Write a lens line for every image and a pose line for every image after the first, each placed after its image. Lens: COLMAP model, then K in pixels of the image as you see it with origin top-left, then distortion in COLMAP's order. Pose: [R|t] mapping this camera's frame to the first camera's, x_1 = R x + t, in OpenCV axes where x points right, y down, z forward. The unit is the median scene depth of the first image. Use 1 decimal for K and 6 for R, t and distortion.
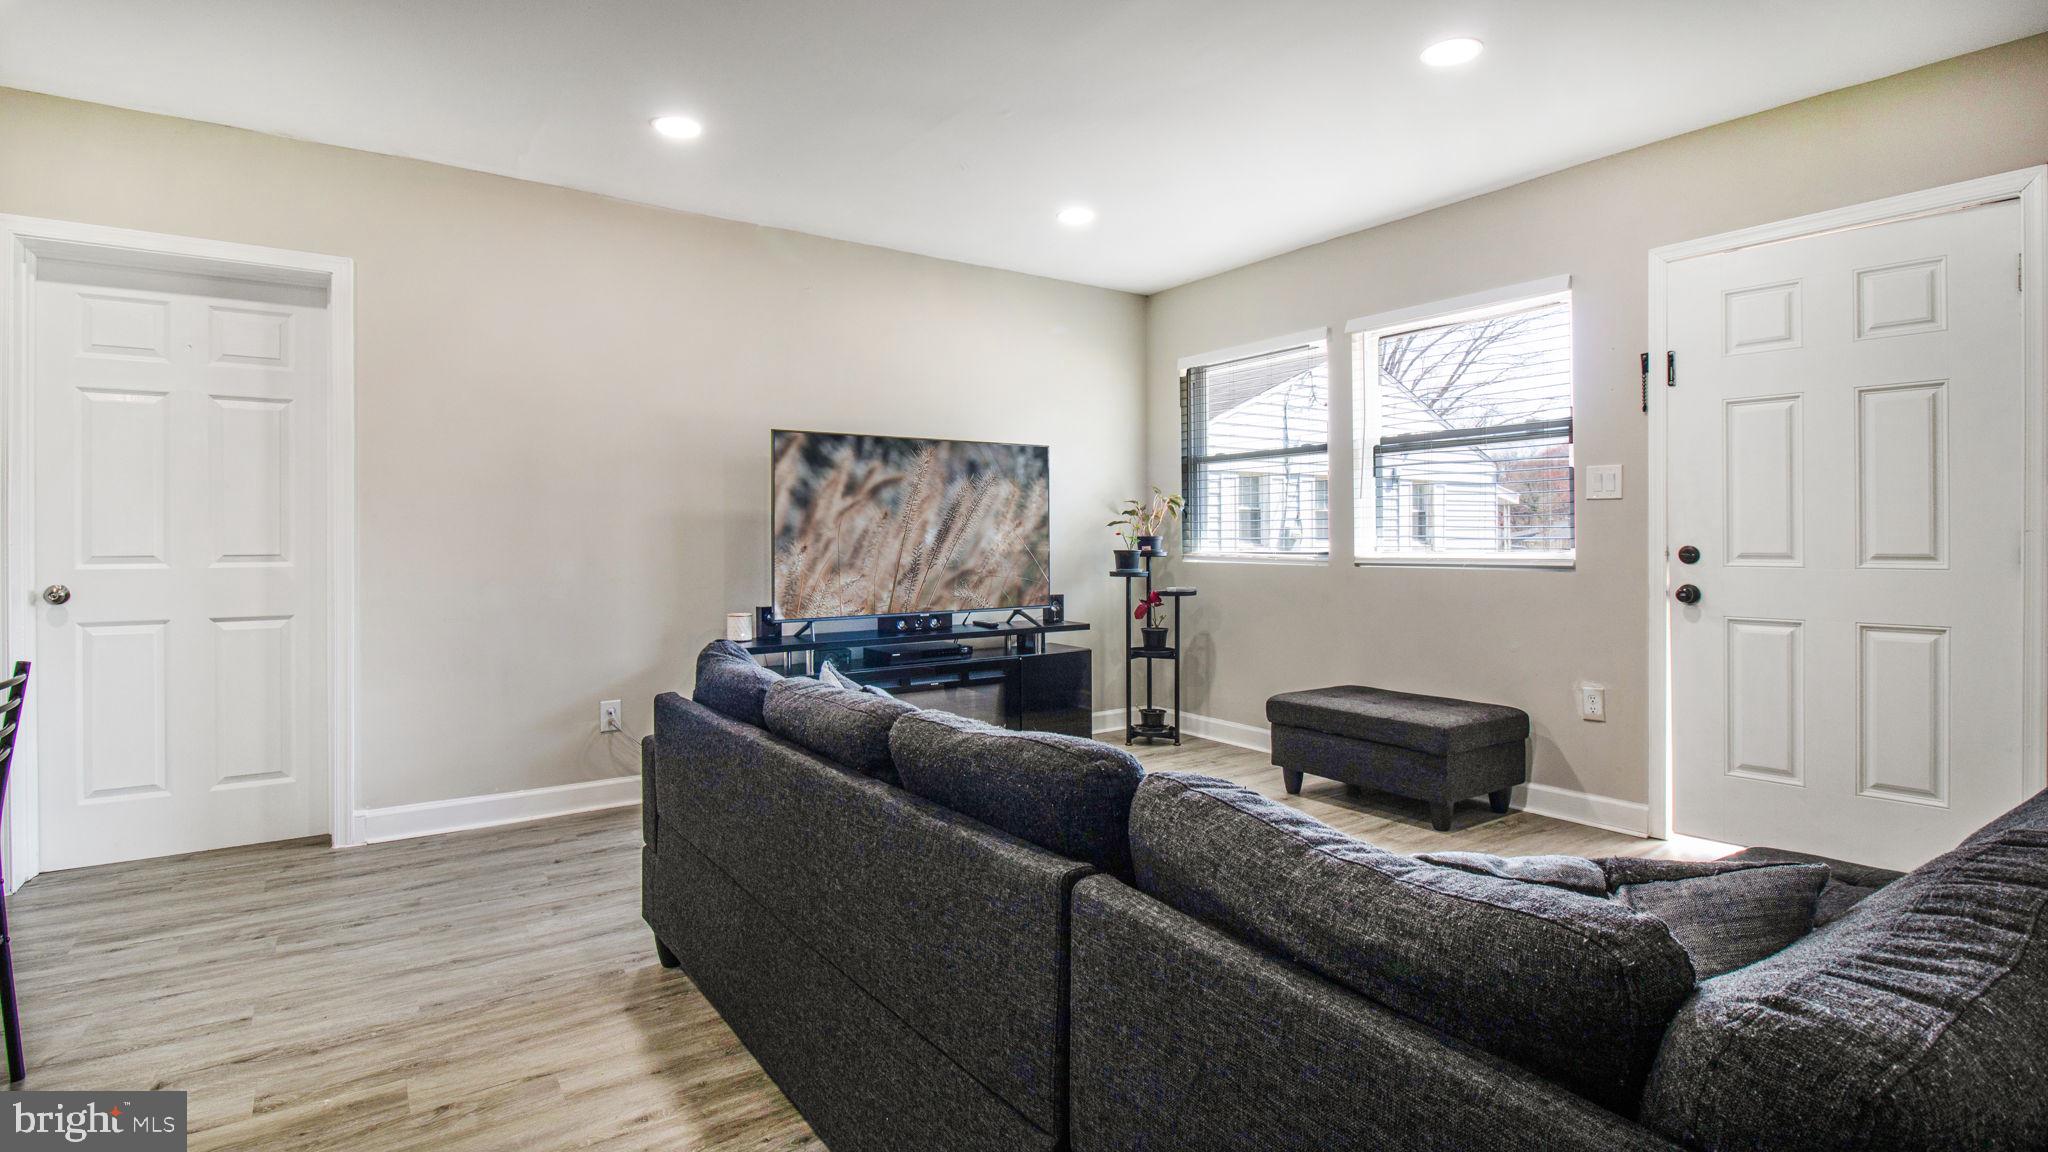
lens RADIAL K [[989.8, 0, 1033.1], [0, 989.8, 537.3], [0, 0, 1]] dist [0.012646, -0.015264]
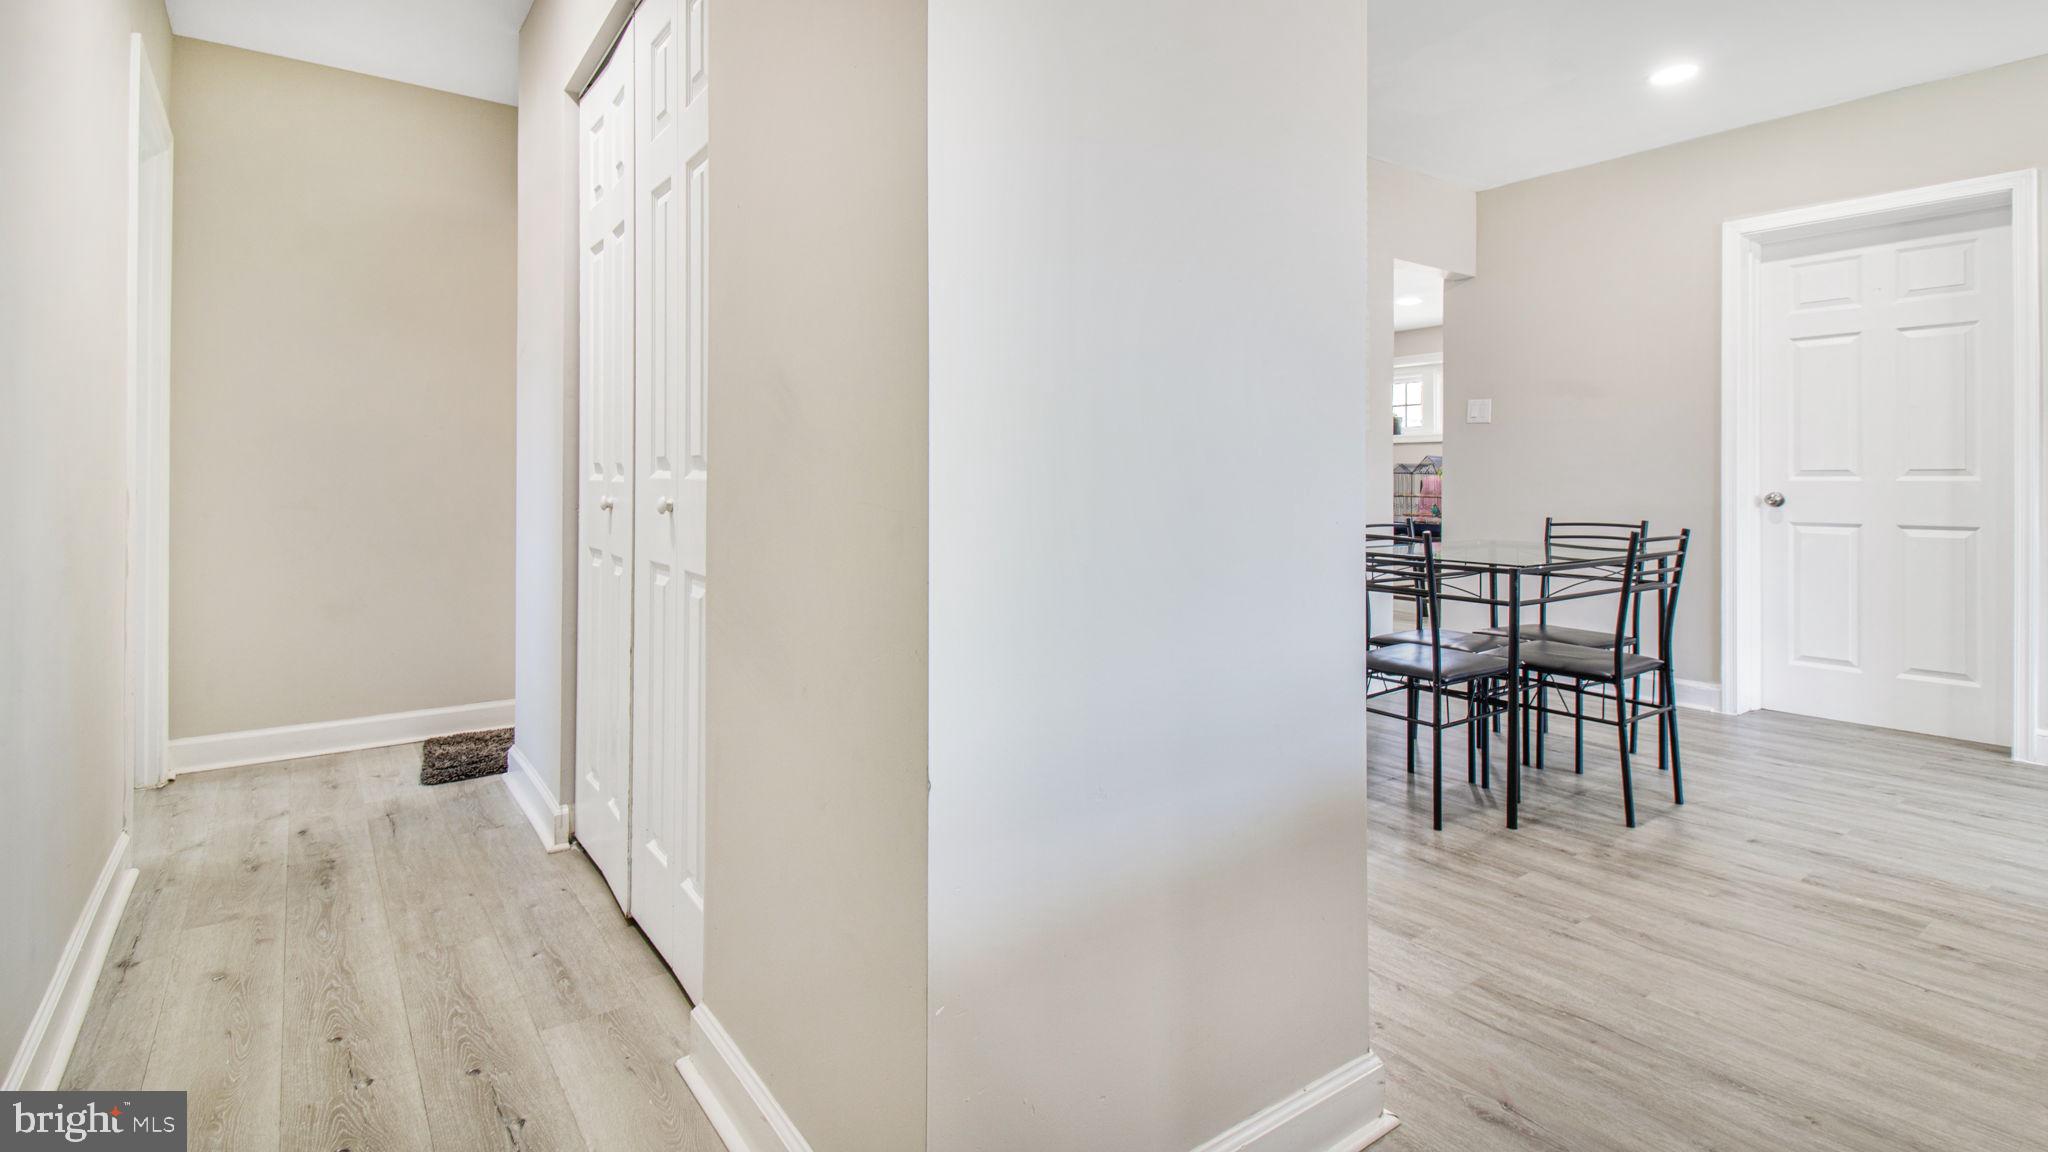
lens RADIAL K [[978.0, 0, 1017.2], [0, 978.0, 479.8], [0, 0, 1]] dist [0.001770, -0.000061]
pose [[0.025886, -0.000948, -0.999664, 0.257236], [-0.004243, 0.999990, -0.001058, 0.034134], [0.999656, 0.004269, 0.025882, -0.035660]]
